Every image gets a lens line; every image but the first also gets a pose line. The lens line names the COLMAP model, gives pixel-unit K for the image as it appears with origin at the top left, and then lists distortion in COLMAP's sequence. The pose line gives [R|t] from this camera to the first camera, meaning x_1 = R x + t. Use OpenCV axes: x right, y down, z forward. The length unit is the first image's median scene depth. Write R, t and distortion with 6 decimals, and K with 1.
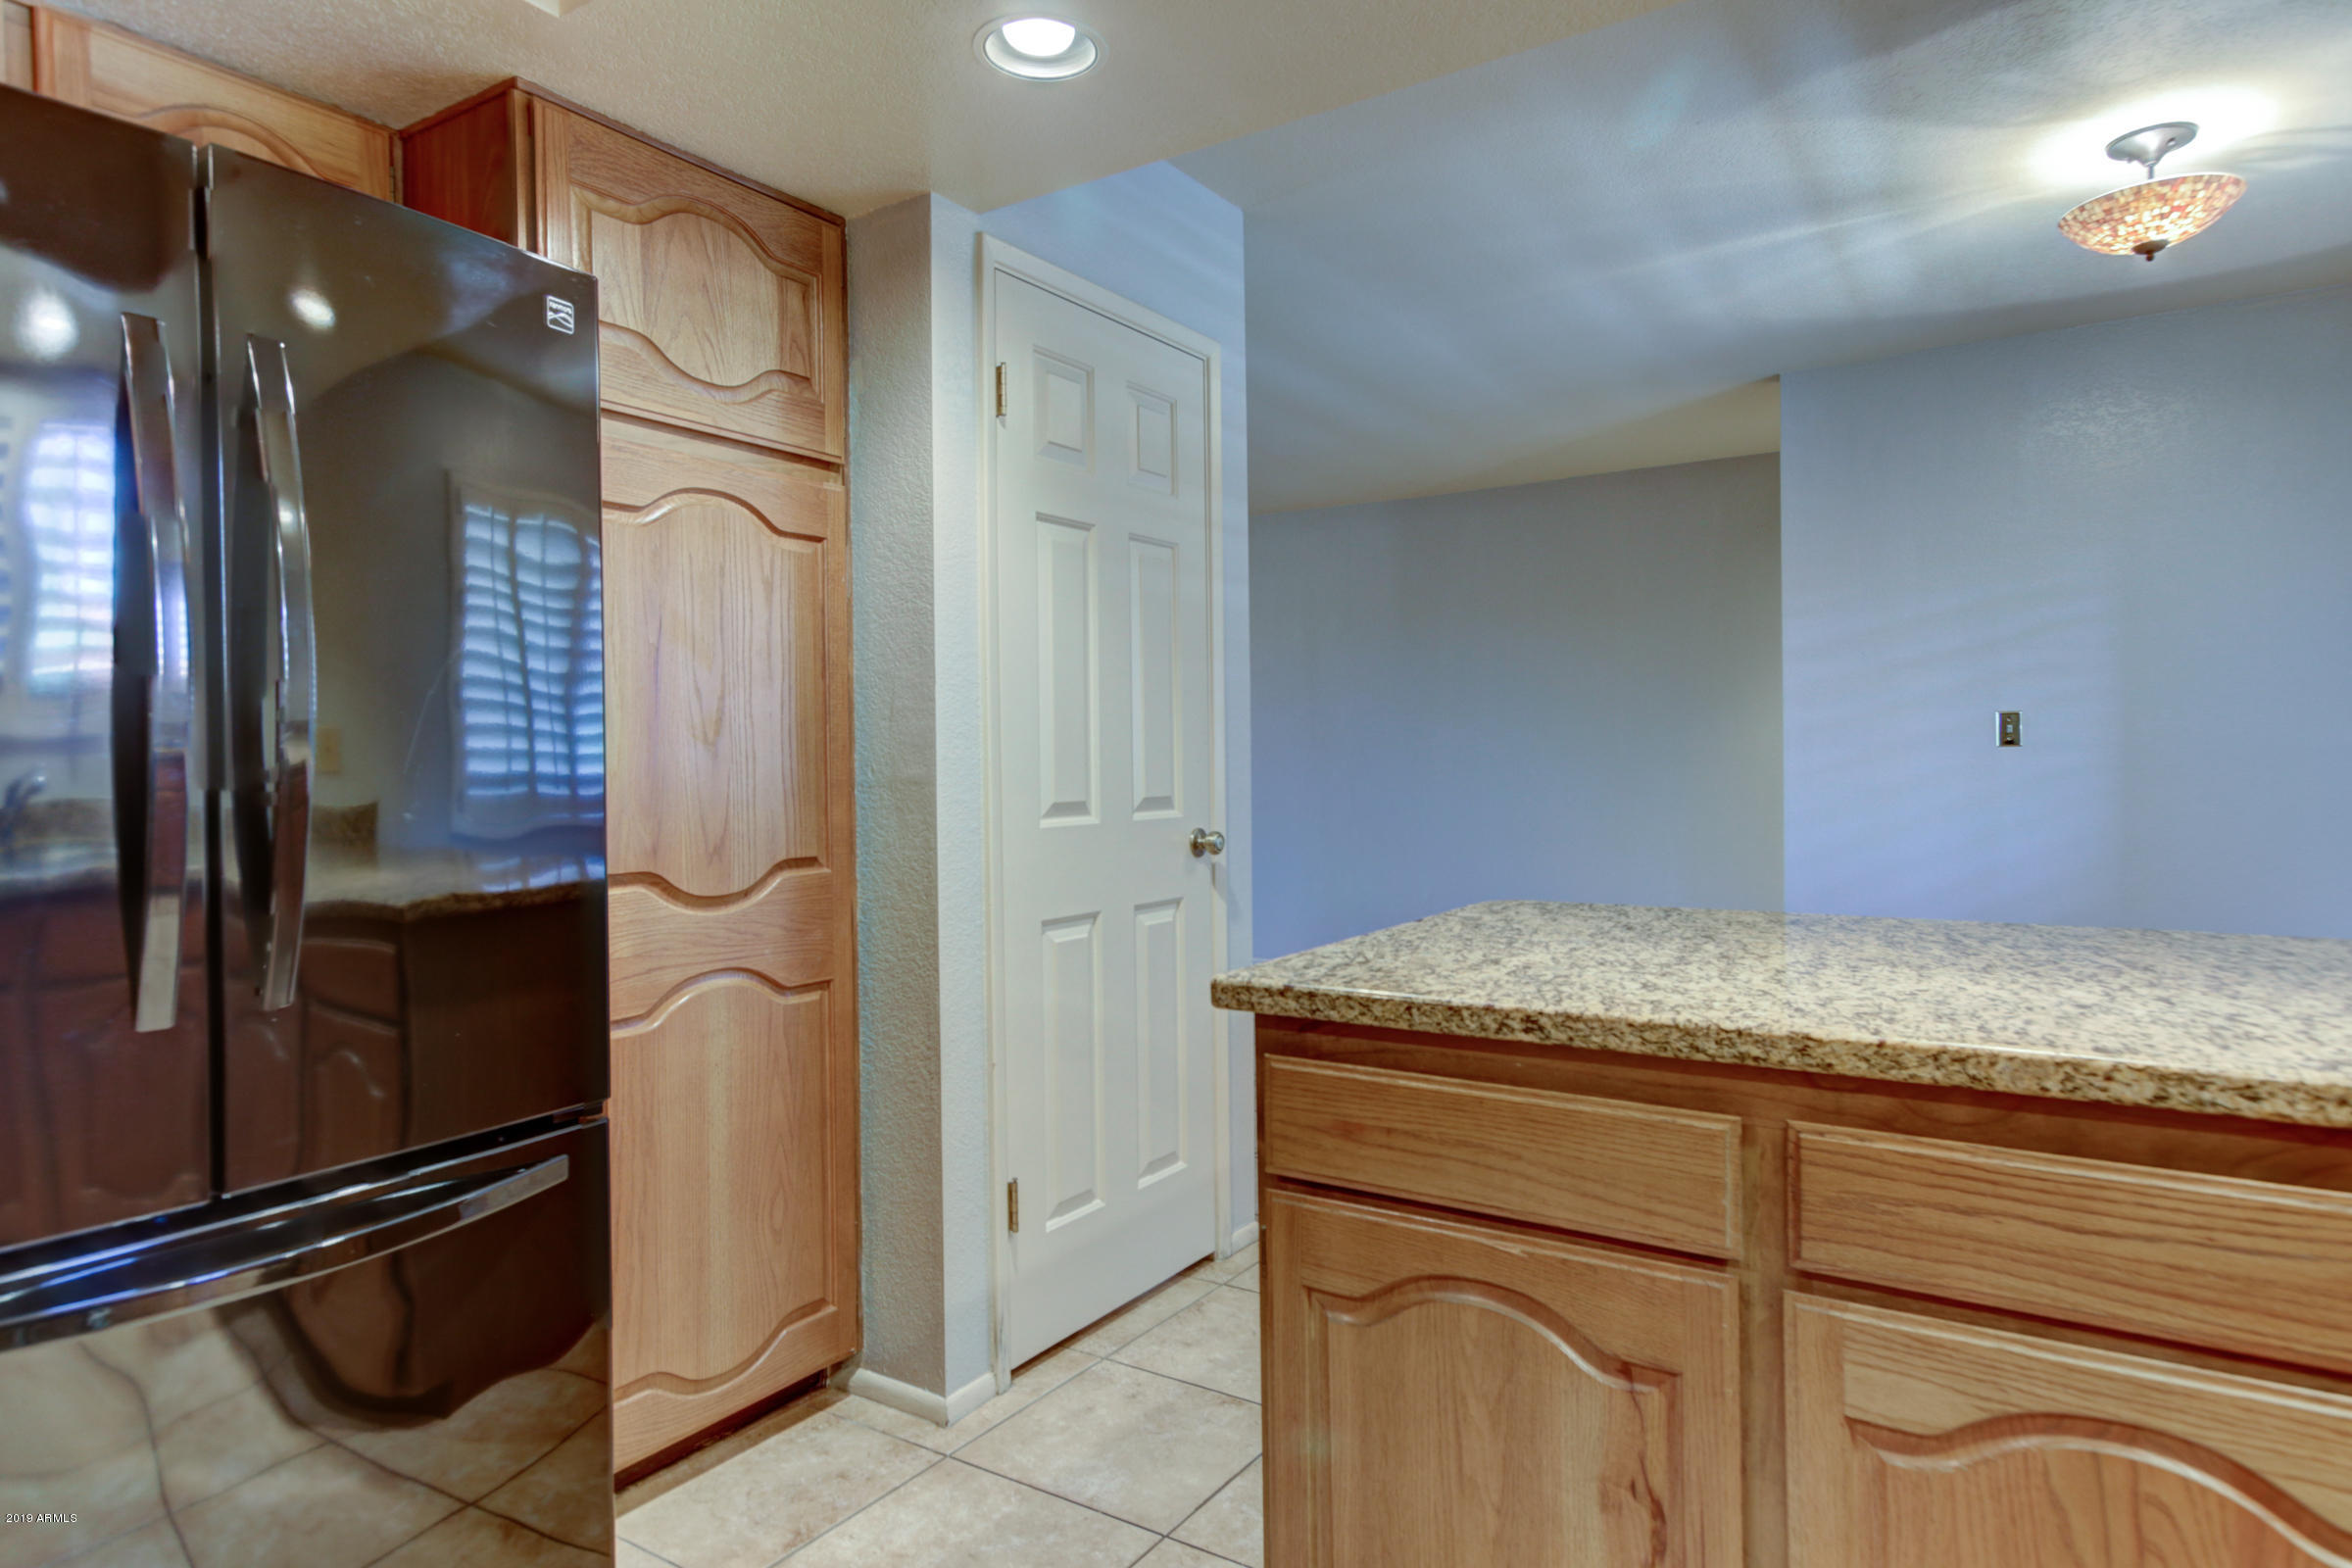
lens RADIAL K [[1357.7, 0, 1178.1], [0, 1357.7, 776.8], [0, 0, 1]] dist [0.002748, 0.008609]
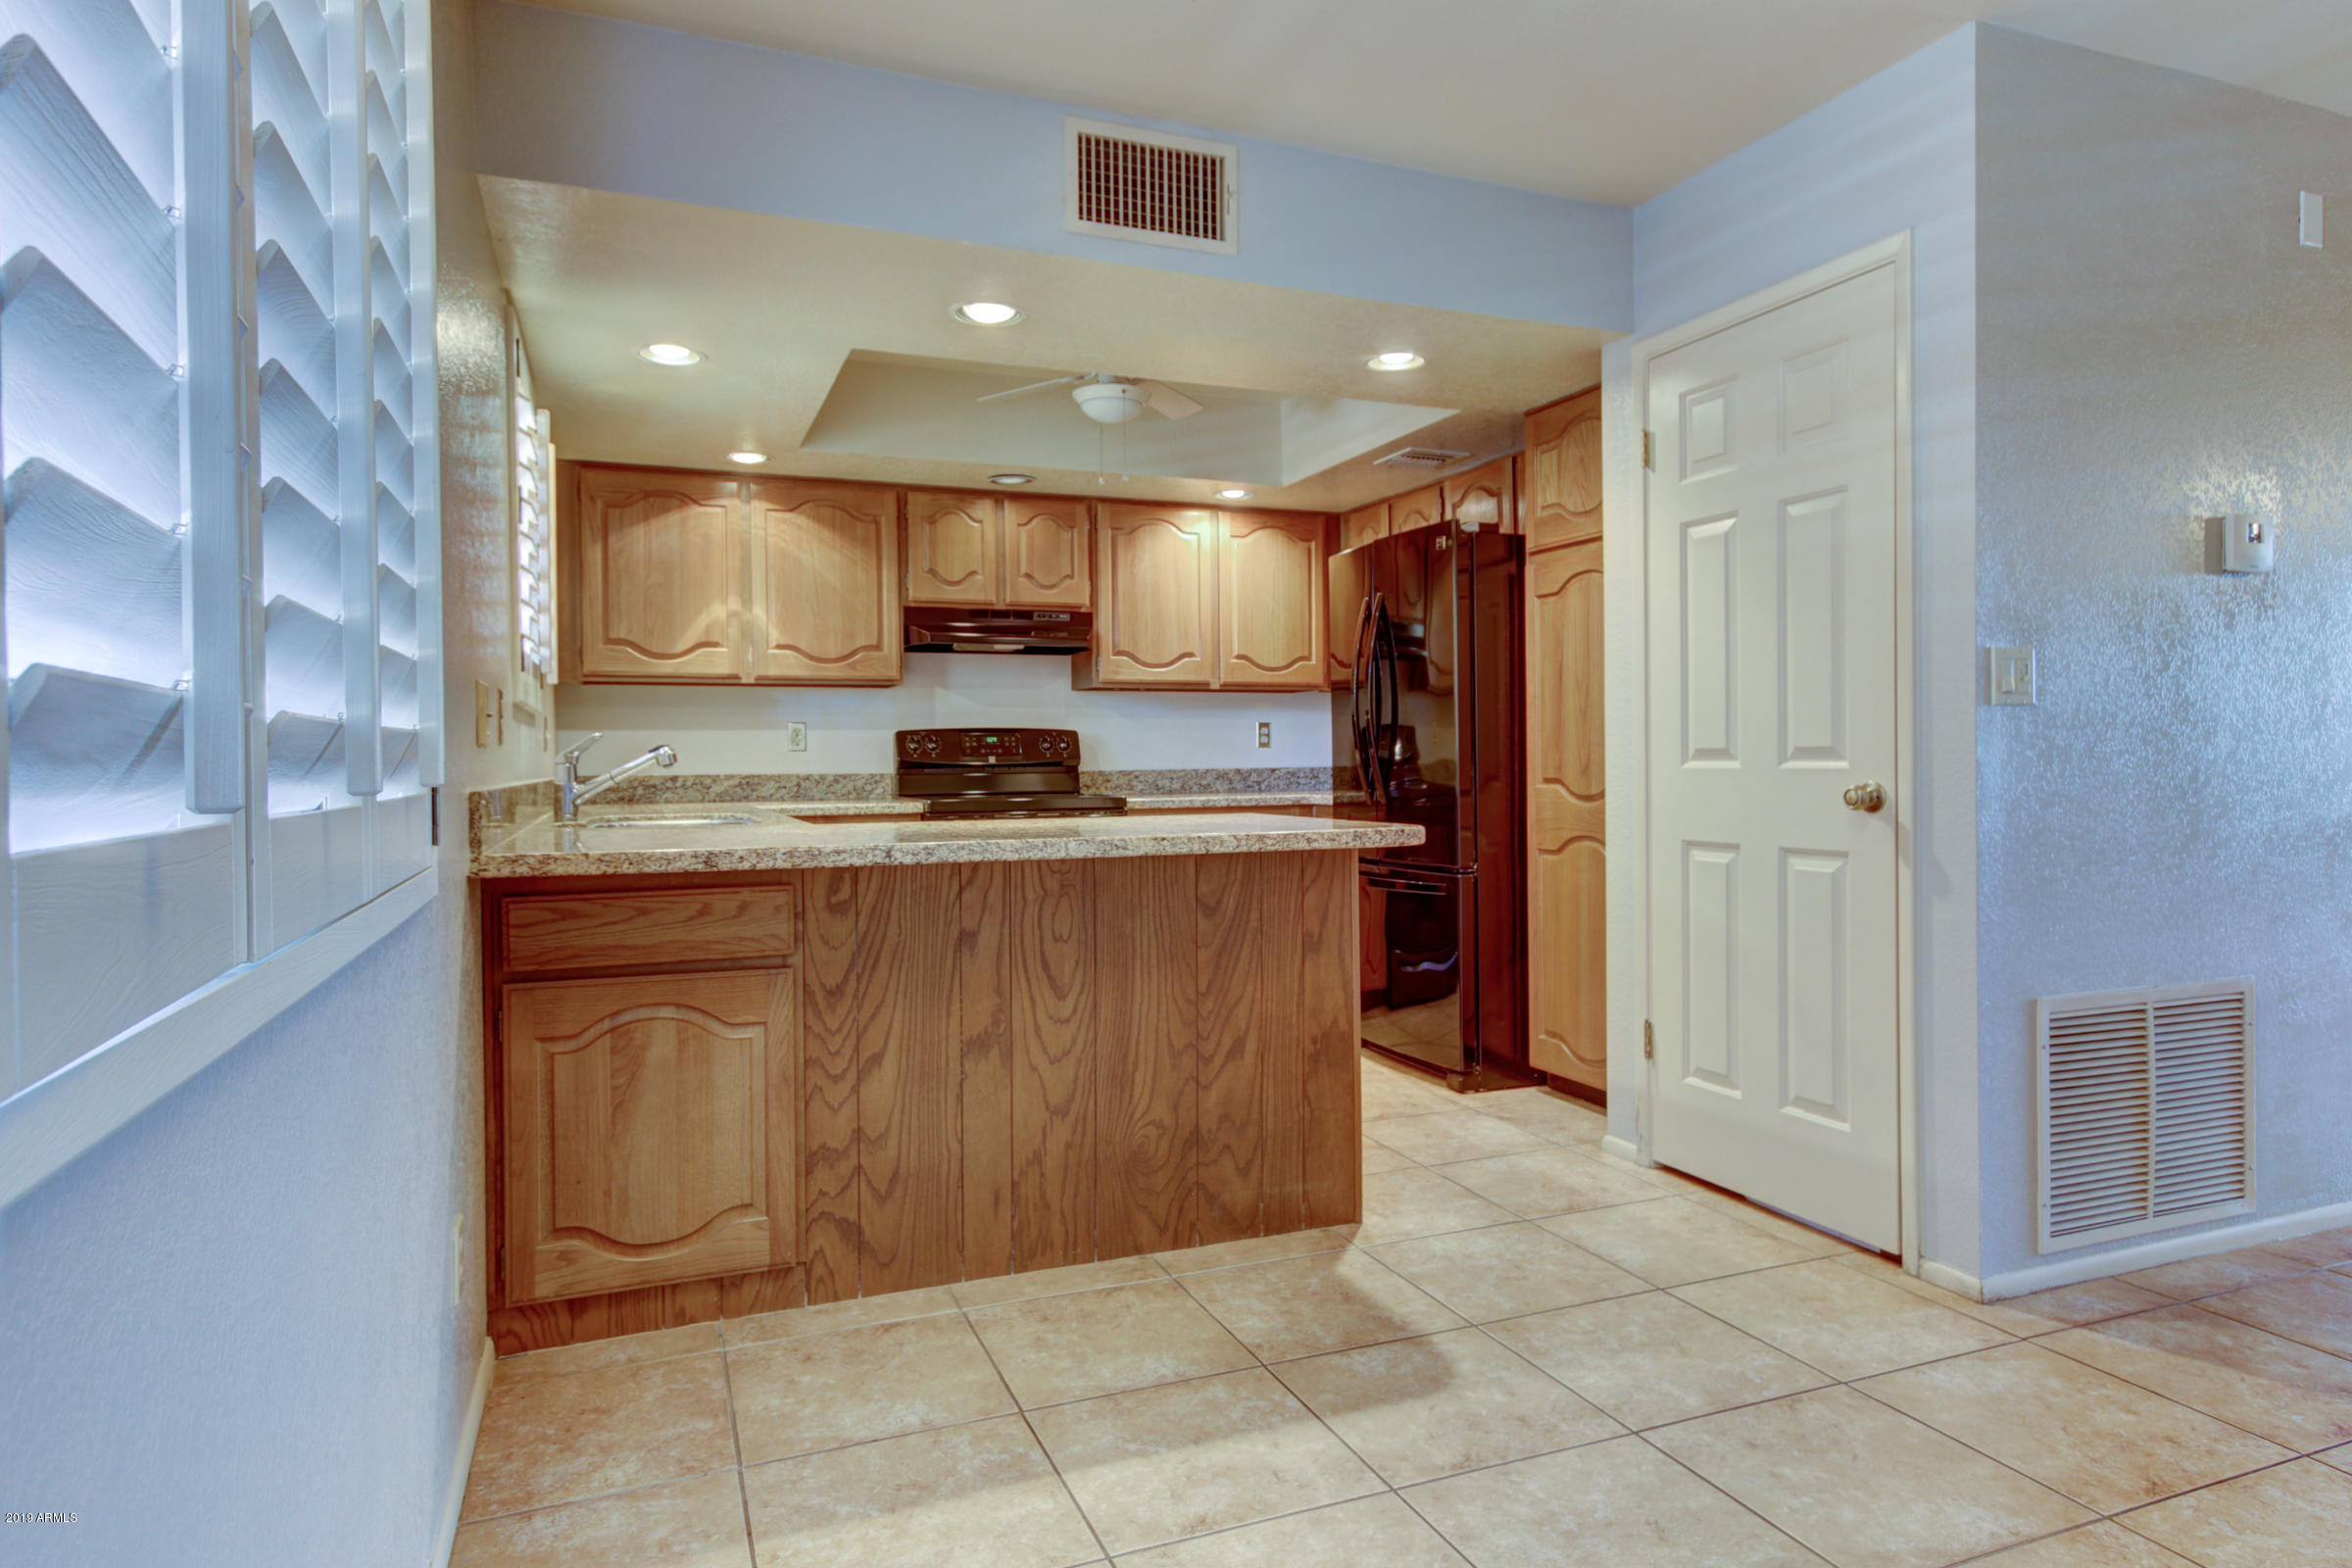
lens RADIAL K [[1357.7, 0, 1177.7], [0, 1357.7, 775.5], [0, 0, 1]] dist [0.002748, 0.008609]
pose [[-0.562792, 0.029617, -0.826068, 2.591827], [0.006501, 0.999486, 0.031406, 0.002075], [0.826573, 0.012304, -0.562695, 2.789117]]
